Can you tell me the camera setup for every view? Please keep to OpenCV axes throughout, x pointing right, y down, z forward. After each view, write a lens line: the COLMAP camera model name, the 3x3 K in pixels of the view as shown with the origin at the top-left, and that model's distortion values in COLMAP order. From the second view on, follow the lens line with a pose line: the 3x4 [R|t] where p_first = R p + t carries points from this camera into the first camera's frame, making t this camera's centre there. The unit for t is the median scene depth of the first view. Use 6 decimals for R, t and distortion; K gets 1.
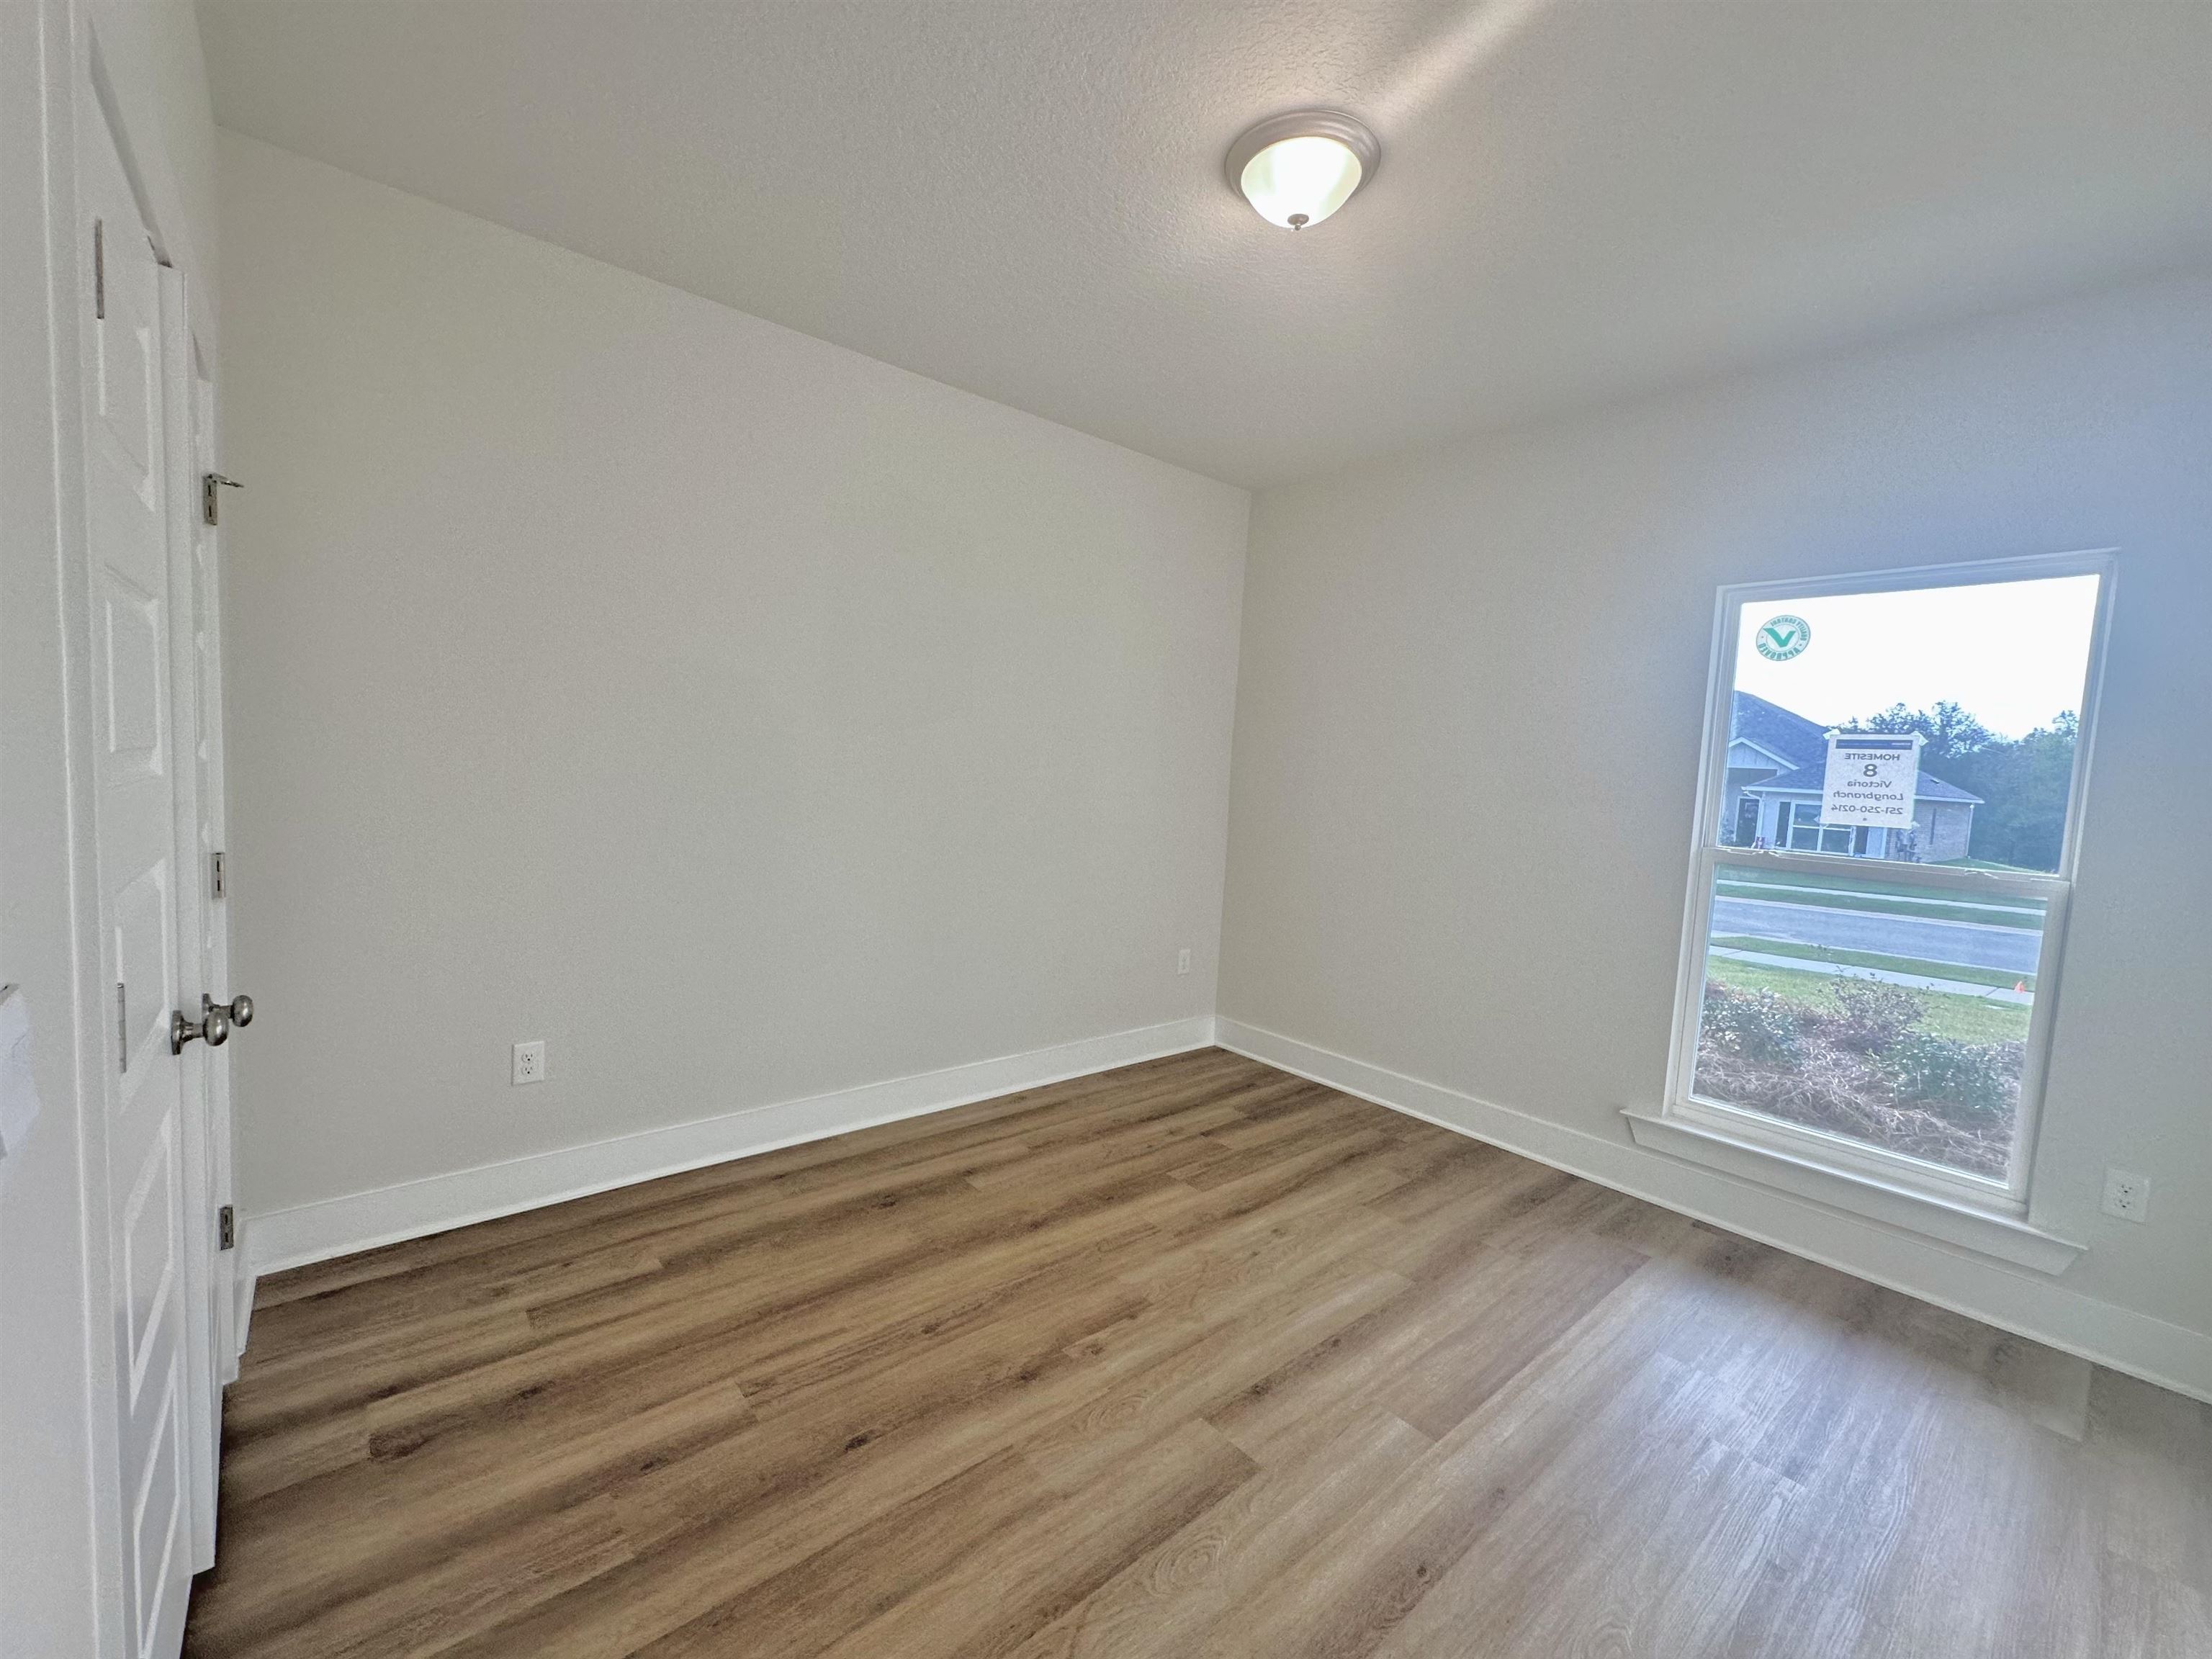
lens RADIAL K [[914.1, 0, 1117.2], [0, 914.1, 836.2], [0, 0, 1]] dist [-0.002269, 0.000722]
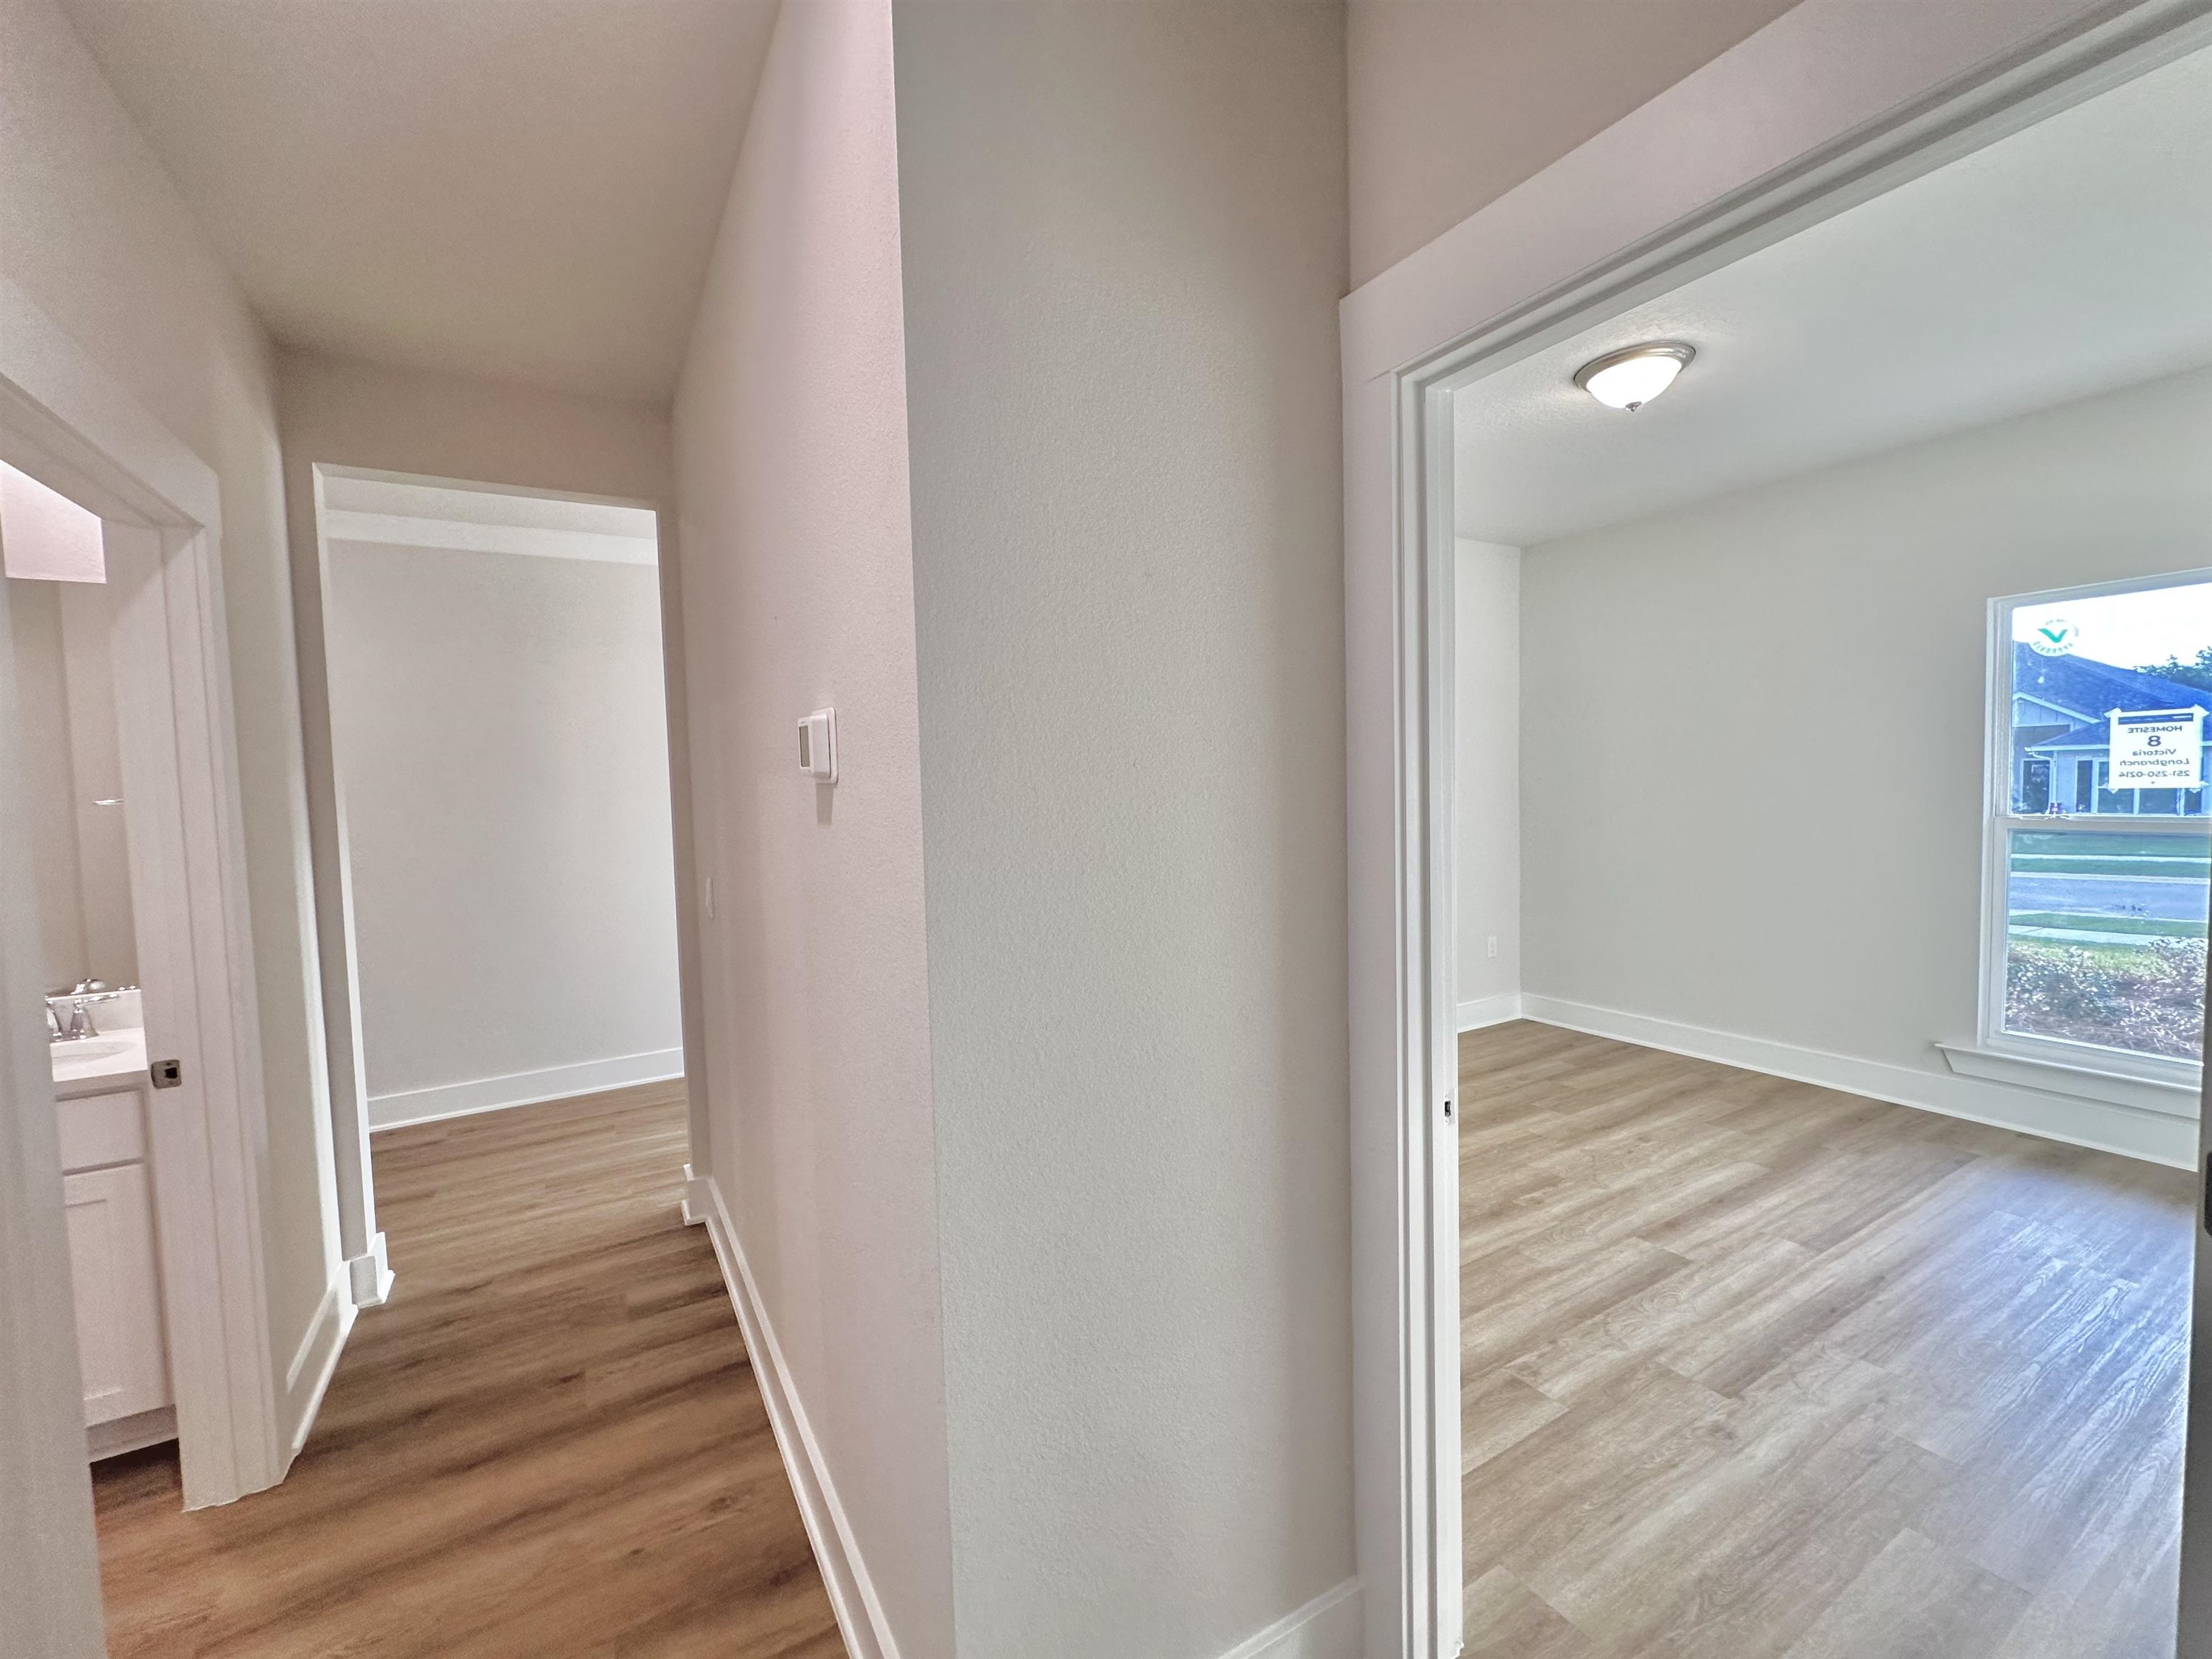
lens RADIAL K [[914.1, 0, 1113.2], [0, 914.1, 835.0], [0, 0, 1]] dist [-0.002269, 0.000722]
pose [[0.979883, -0.071158, -0.186456, -0.273794], [0.066313, 0.997282, -0.032105, -0.001671], [0.188233, 0.019094, 0.981939, -0.395976]]
